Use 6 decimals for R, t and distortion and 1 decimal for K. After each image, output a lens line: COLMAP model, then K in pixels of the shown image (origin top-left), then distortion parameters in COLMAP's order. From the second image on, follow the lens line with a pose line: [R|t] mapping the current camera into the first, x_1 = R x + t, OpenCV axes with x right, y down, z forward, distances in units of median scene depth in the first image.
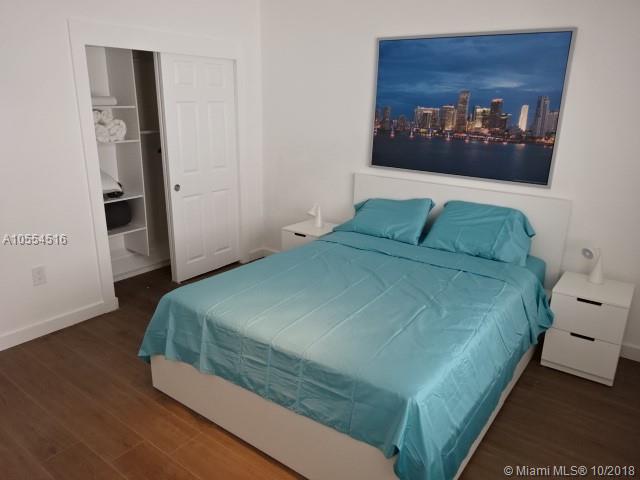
lens RADIAL K [[470.2, 0, 320.0], [0, 470.2, 240.0], [0, 0, 1]] dist [-0.003528, 0.000543]
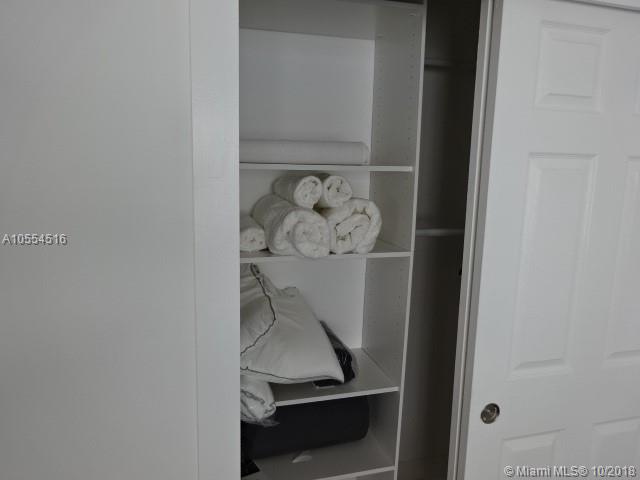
lens RADIAL K [[470.2, 0, 320.0], [0, 470.2, 240.0], [0, 0, 1]] dist [-0.003528, 0.000543]
pose [[0.797140, 0.100962, -0.595294, -0.218648], [-0.181592, 0.980363, -0.076894, -0.183011], [0.575841, 0.169396, 0.799820, 0.658768]]
